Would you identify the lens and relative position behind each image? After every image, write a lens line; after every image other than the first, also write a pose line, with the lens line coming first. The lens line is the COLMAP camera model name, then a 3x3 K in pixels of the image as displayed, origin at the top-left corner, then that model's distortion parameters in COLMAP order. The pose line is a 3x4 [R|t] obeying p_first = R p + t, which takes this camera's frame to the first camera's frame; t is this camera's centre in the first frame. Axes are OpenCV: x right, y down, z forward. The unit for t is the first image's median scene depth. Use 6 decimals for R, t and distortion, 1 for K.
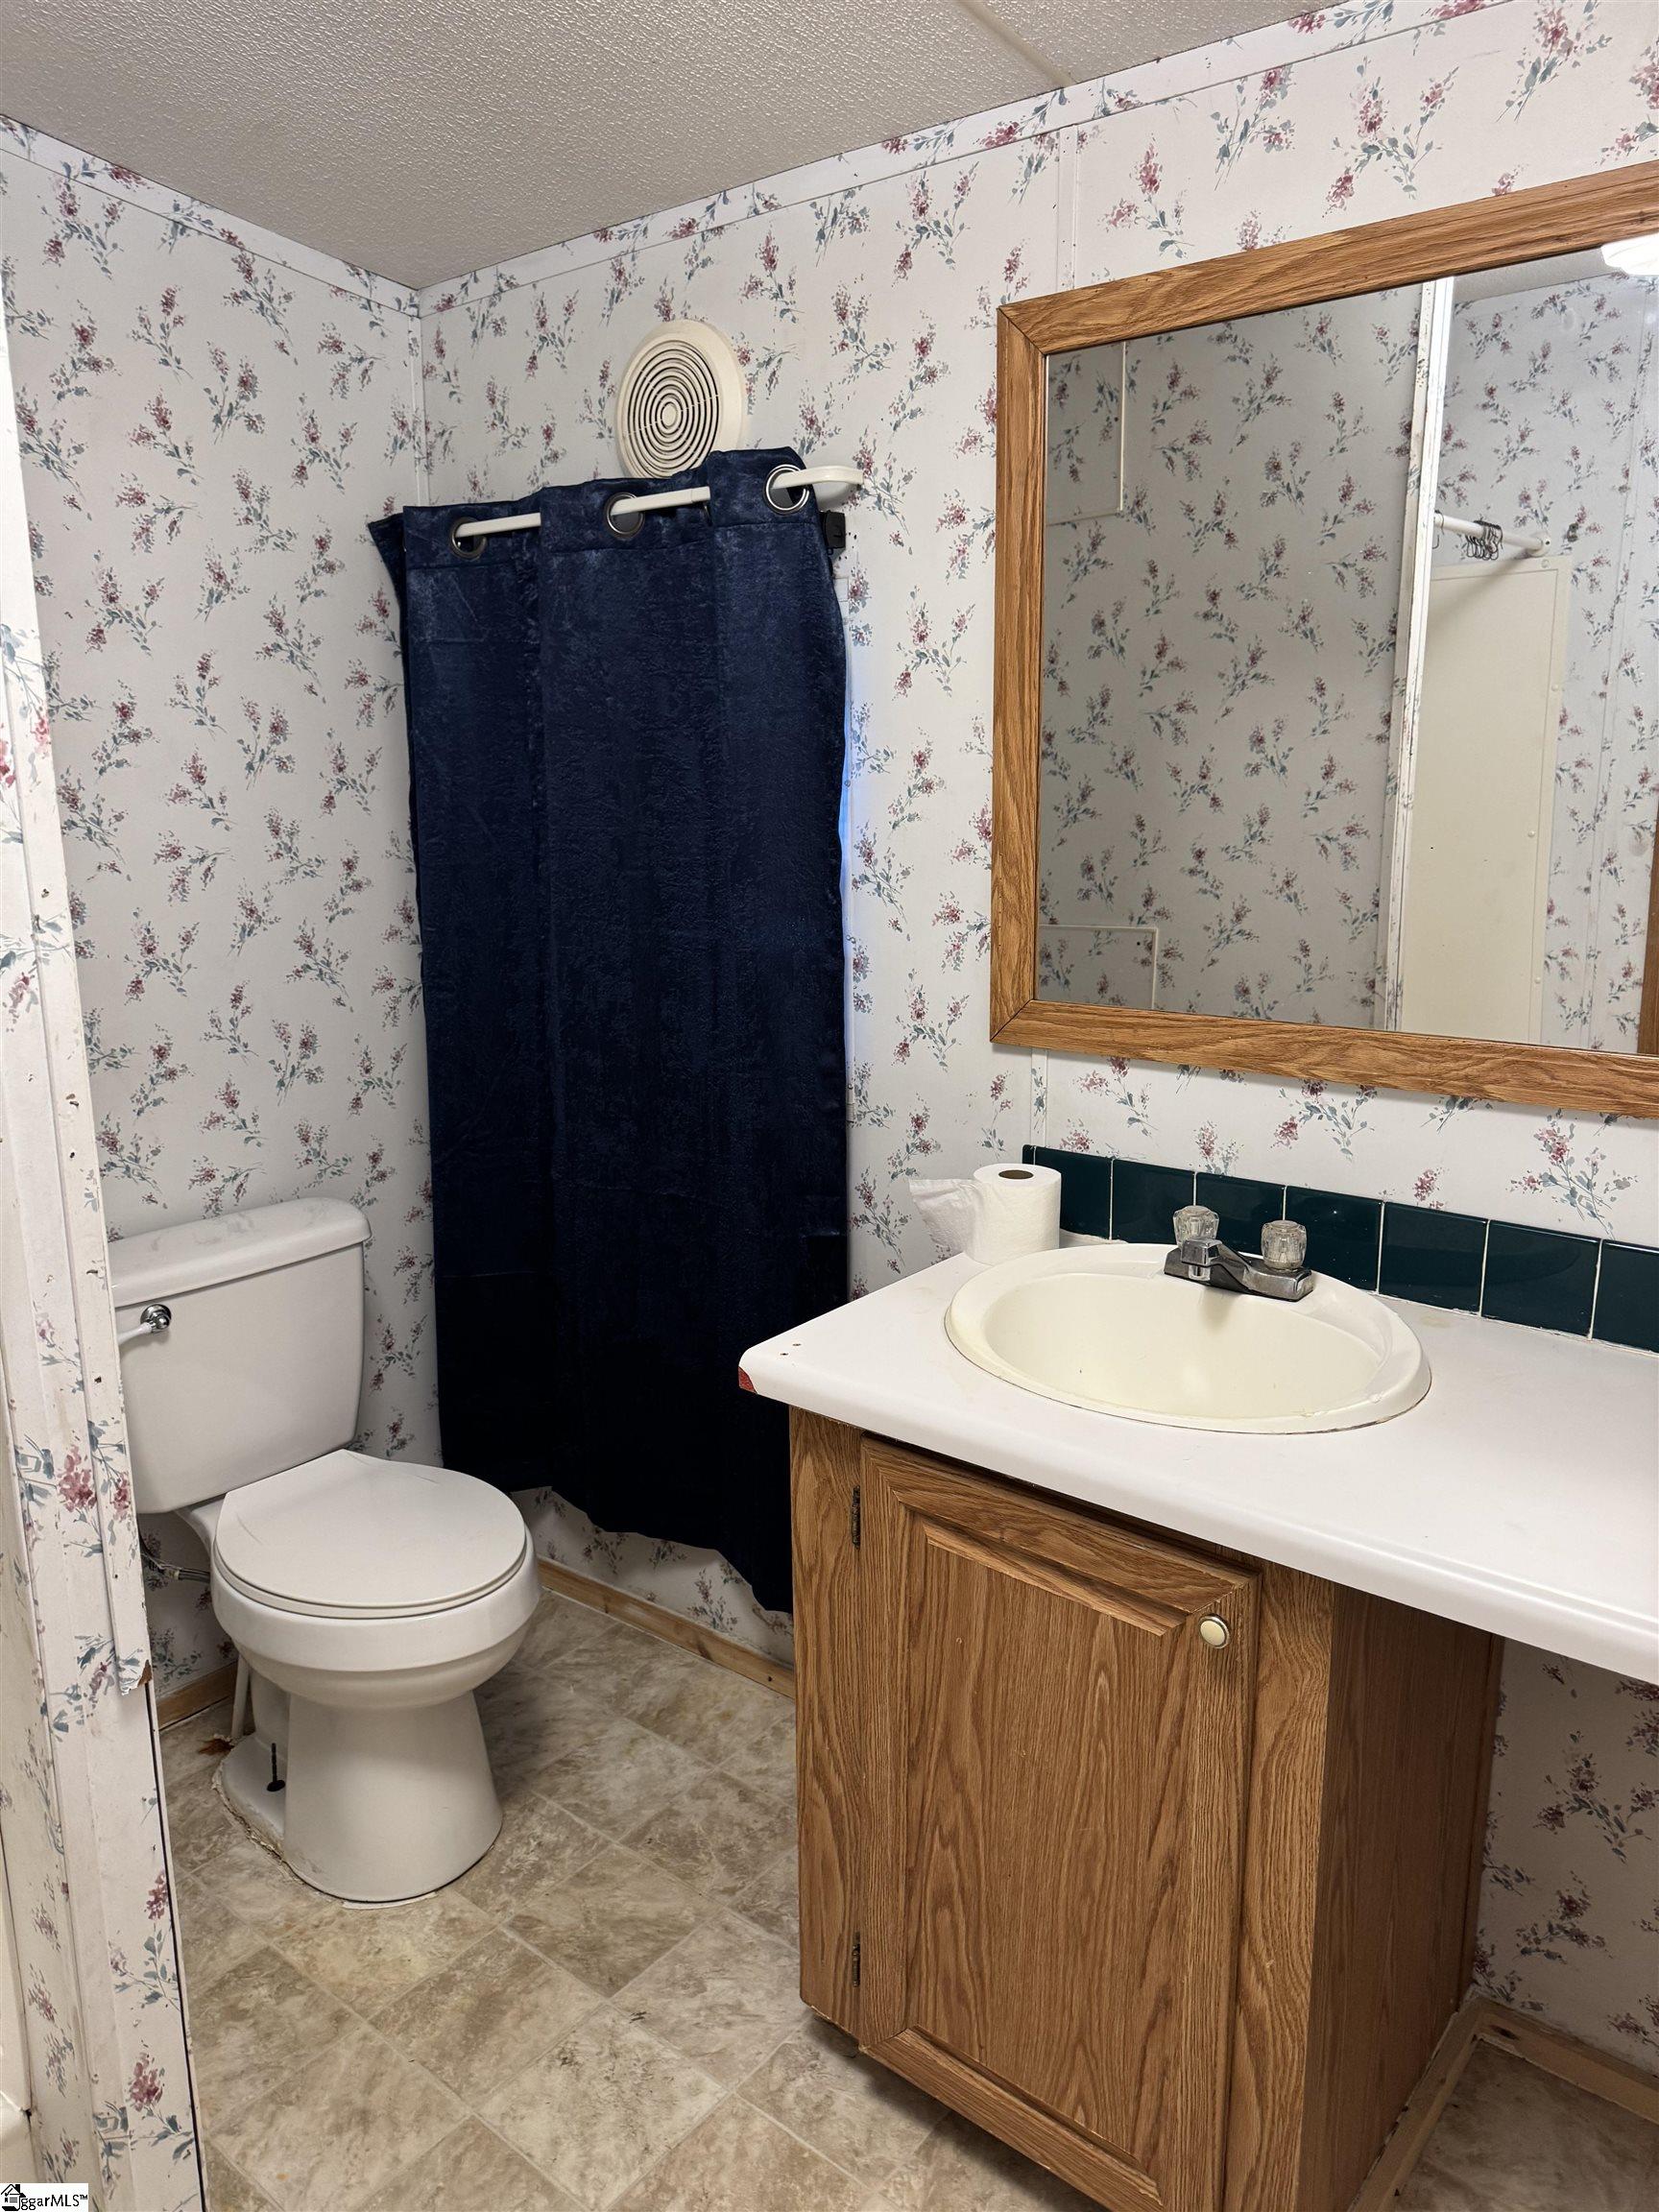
lens RADIAL K [[1565.5, 0, 819.6], [0, 1565.5, 1108.5], [0, 0, 1]] dist [0.025977, -0.027092]
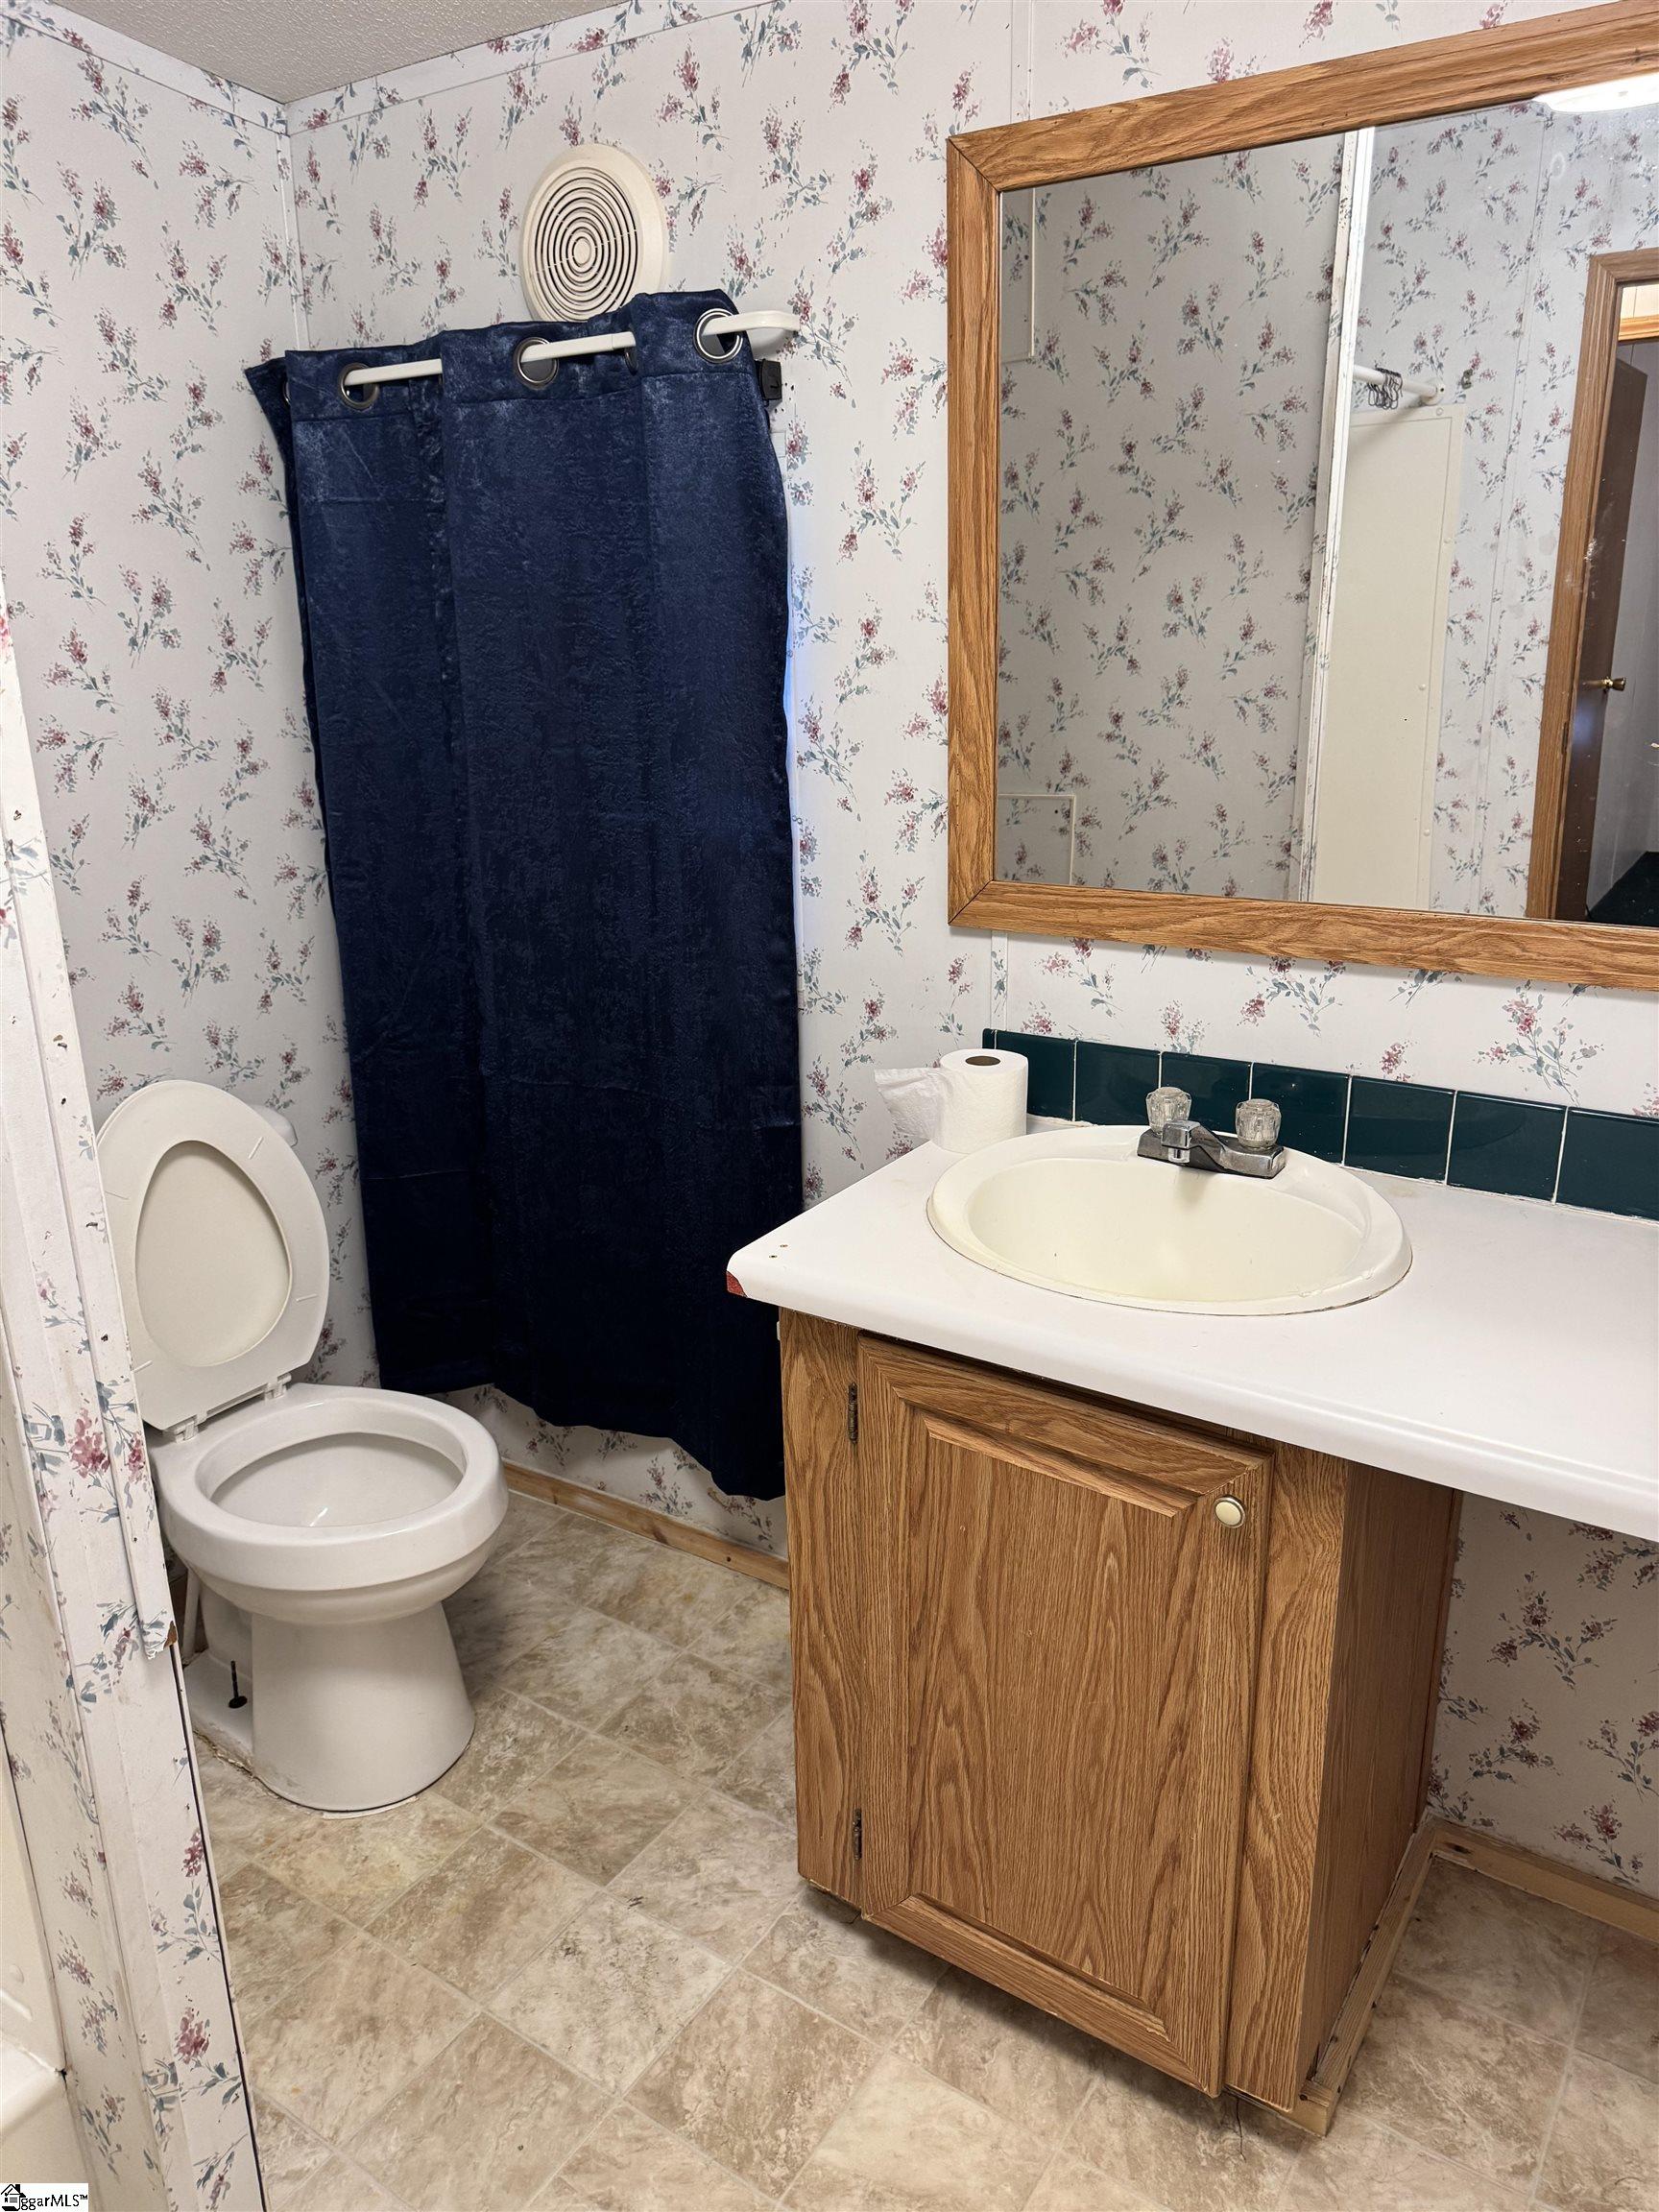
lens RADIAL K [[1565.7, 0, 829.5], [0, 1565.7, 1106.0], [0, 0, 1]] dist [0.024665, -0.028199]
pose [[0.995055, -0.038723, 0.091467, -0.064712], [0.030615, 0.995611, 0.088438, -0.019781], [-0.094490, -0.085200, 0.991873, 0.026842]]
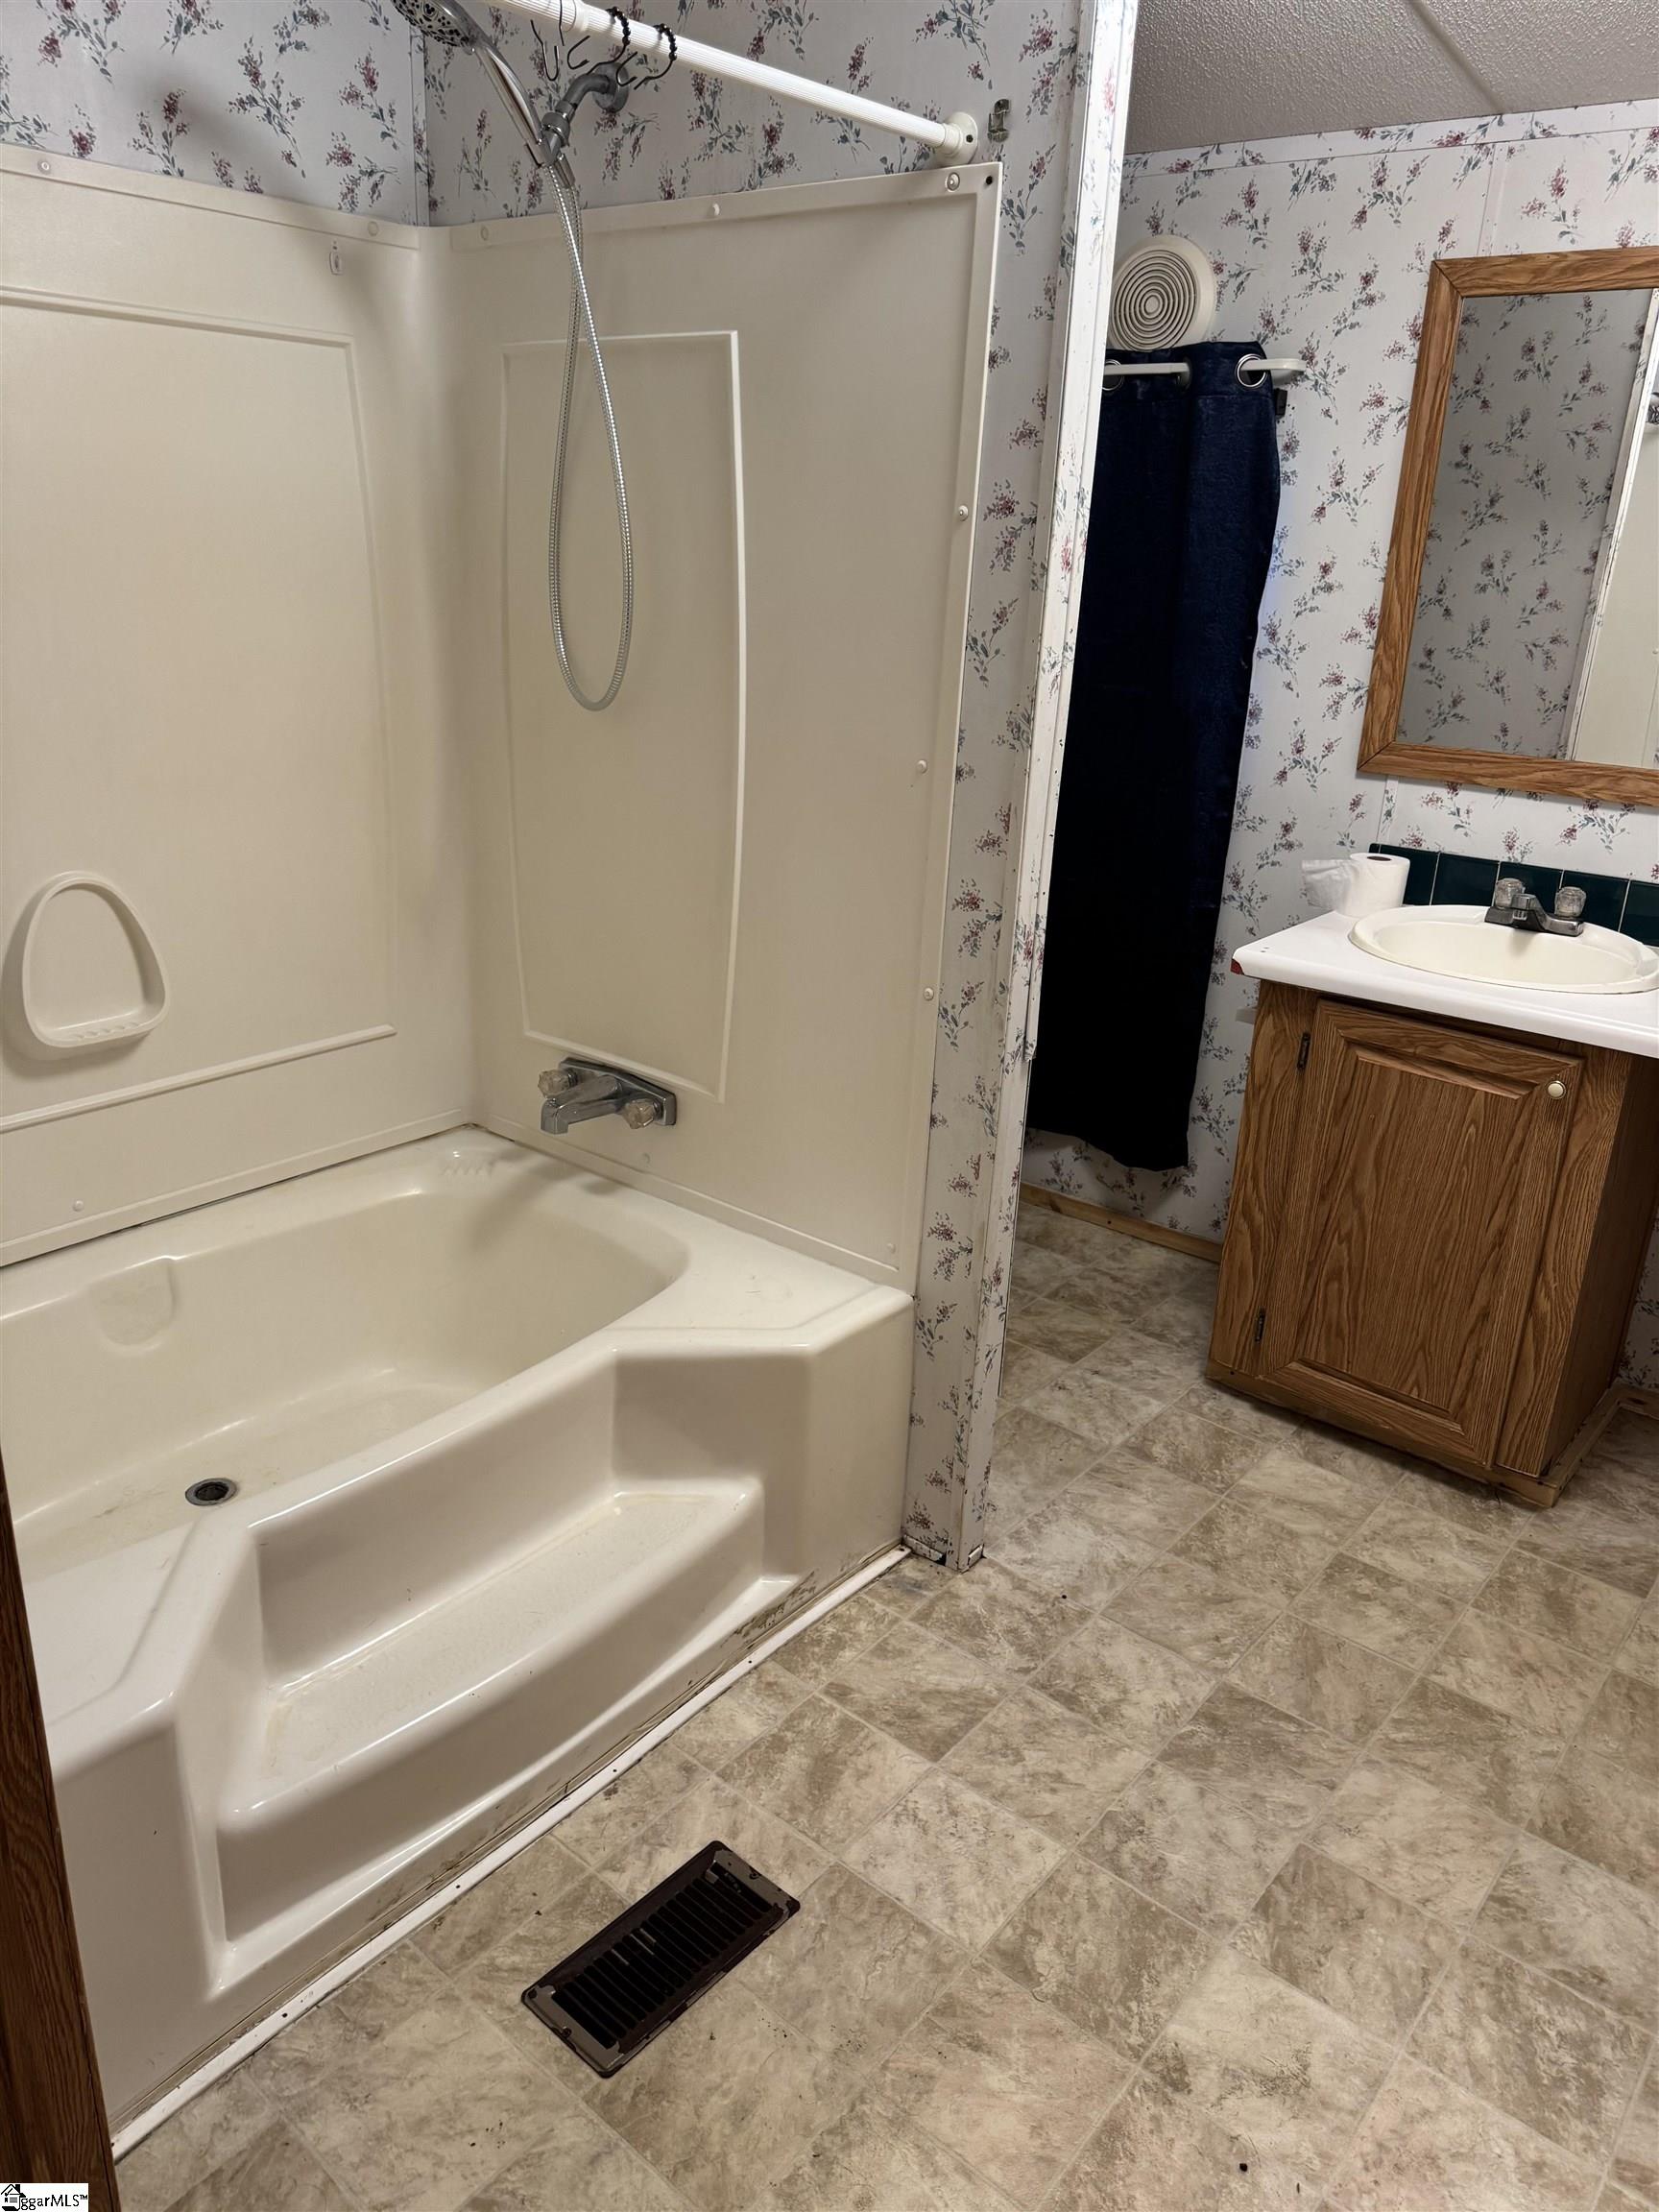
lens RADIAL K [[1554.0, 0, 840.6], [0, 1554.0, 1082.9], [0, 0, 1]] dist [0.029523, -0.027658]
pose [[0.998179, 0.054789, 0.025255, -0.436736], [-0.057364, 0.991577, 0.116118, 0.117506], [-0.018681, -0.117356, 0.992914, -0.539688]]
